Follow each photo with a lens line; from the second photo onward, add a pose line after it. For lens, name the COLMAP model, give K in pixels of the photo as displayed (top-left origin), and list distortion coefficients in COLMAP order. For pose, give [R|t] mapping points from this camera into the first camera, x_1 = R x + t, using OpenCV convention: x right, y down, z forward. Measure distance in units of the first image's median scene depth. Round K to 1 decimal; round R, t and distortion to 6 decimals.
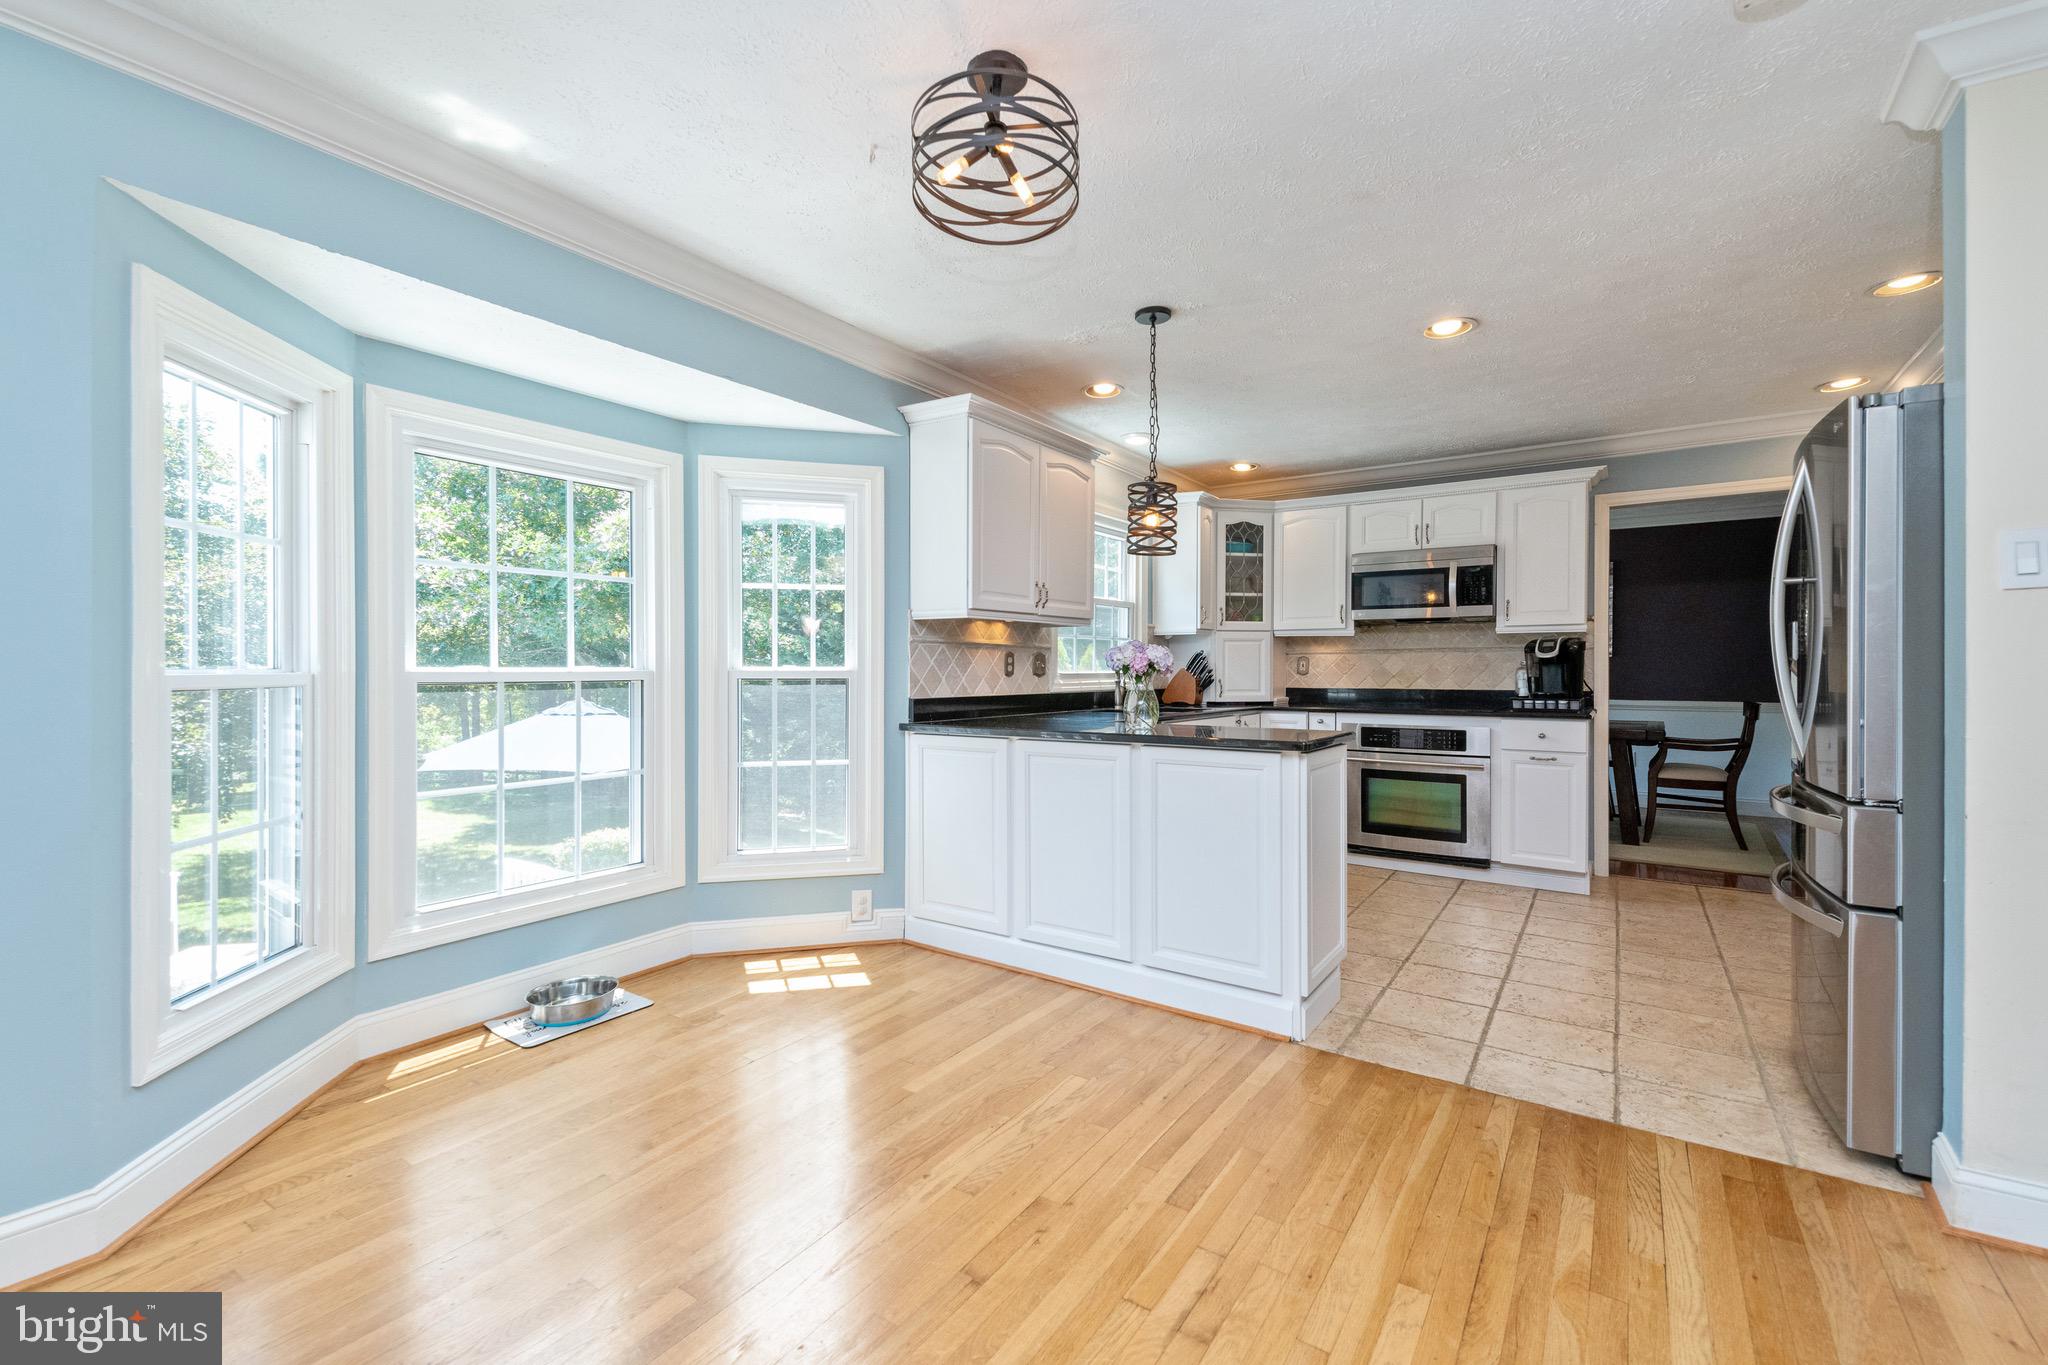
lens RADIAL K [[861.4, 0, 1023.1], [0, 861.4, 672.6], [0, 0, 1]] dist [0.023749, -0.000444]
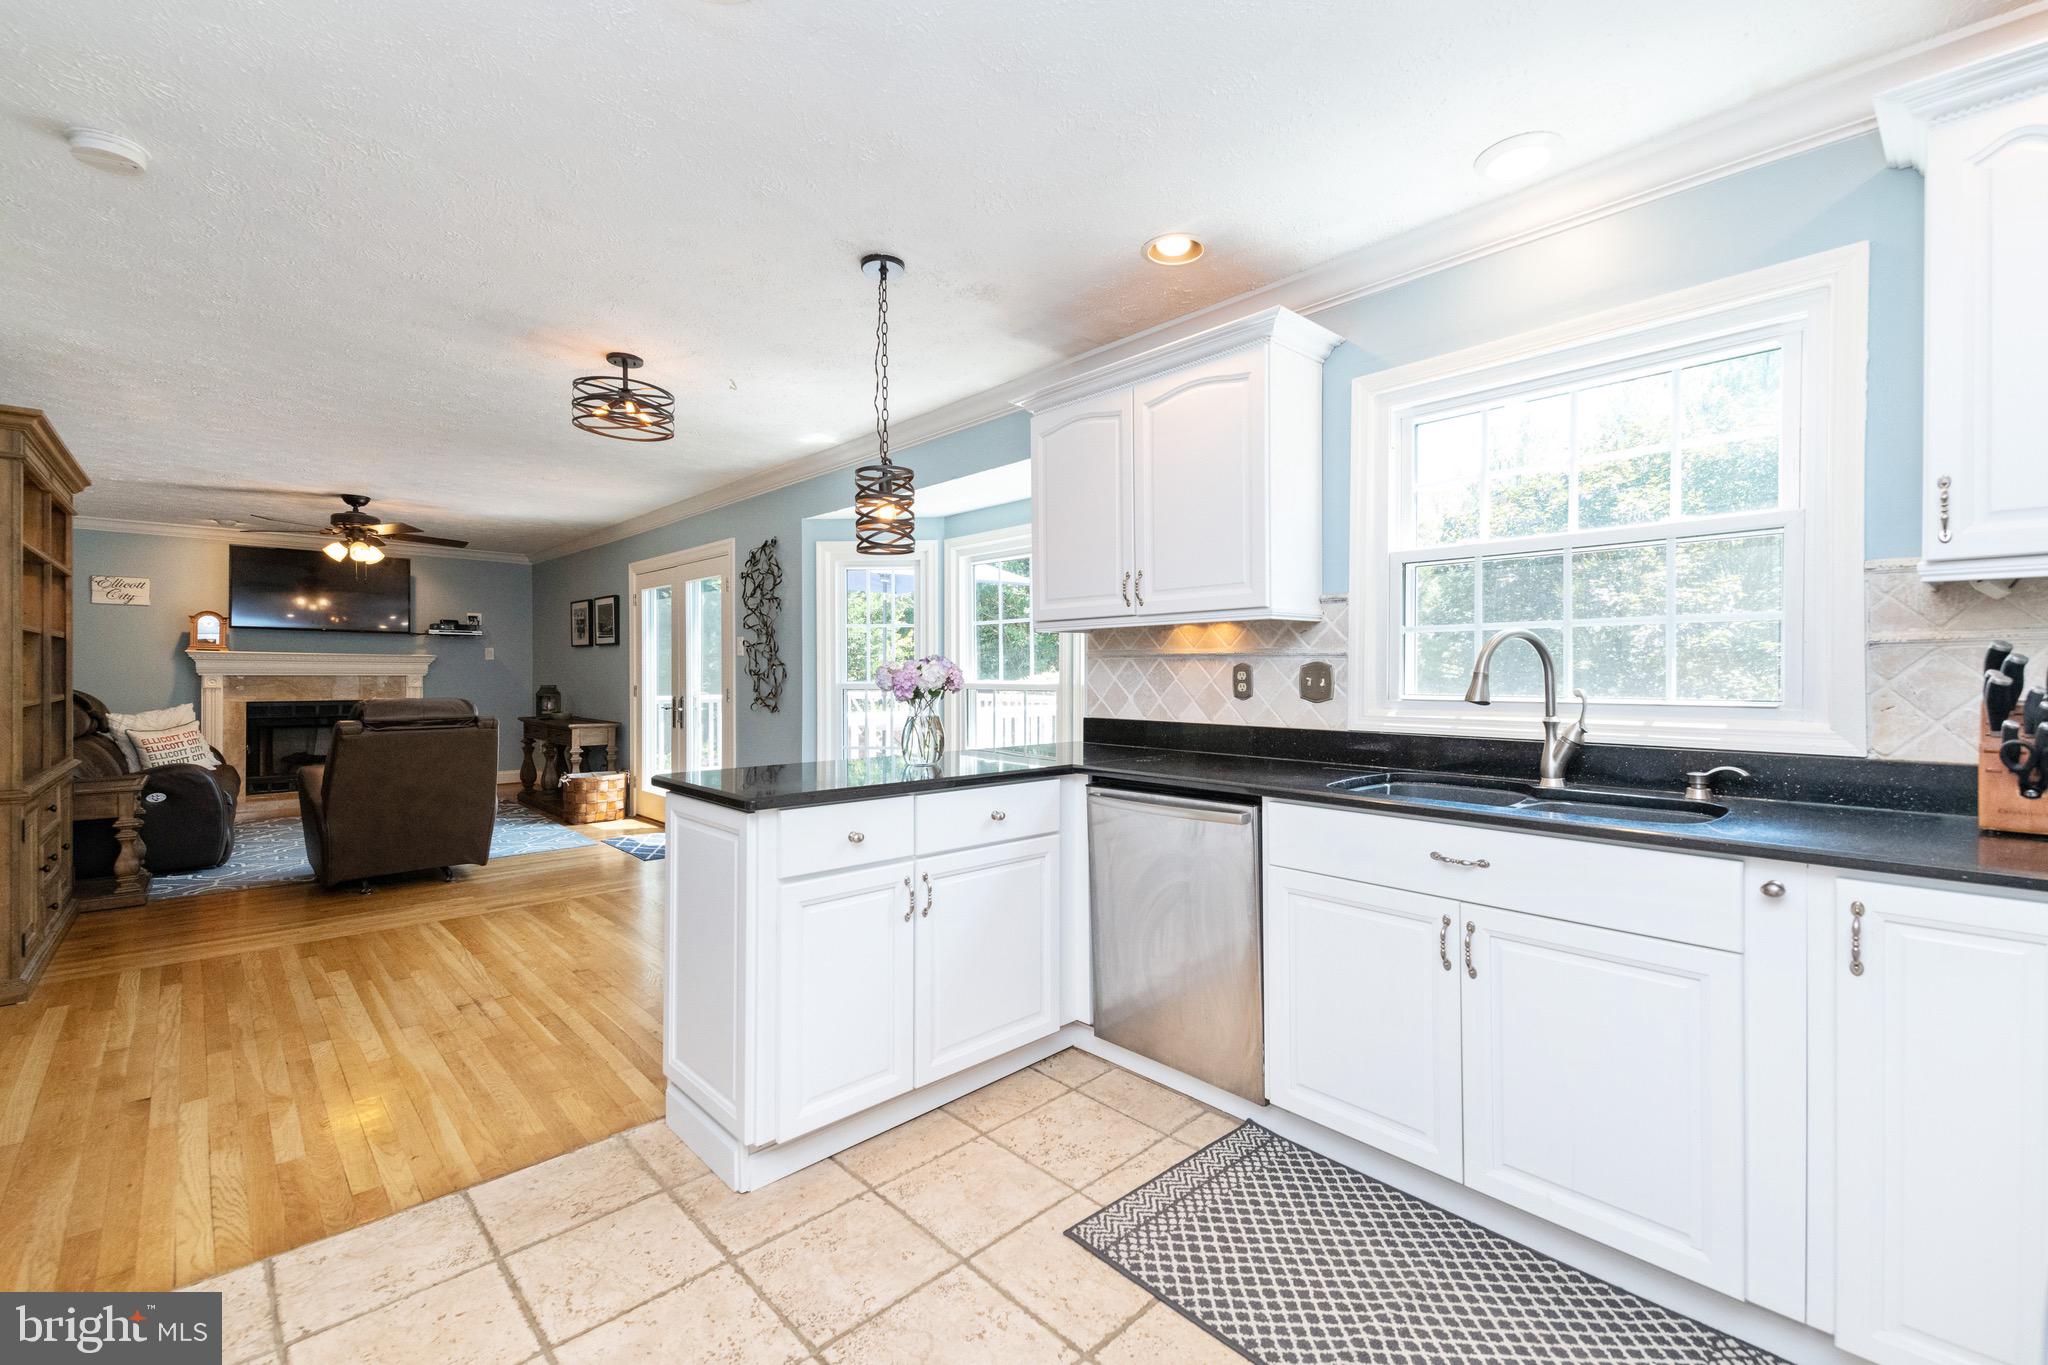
lens RADIAL K [[861.4, 0, 1035.2], [0, 861.4, 675.7], [0, 0, 1]] dist [0.023749, -0.000444]
pose [[-0.198328, 0.012767, -0.980053, 1.014813], [0.000050, 0.999915, 0.013016, -0.033878], [0.980136, 0.002532, -0.198312, 1.414349]]
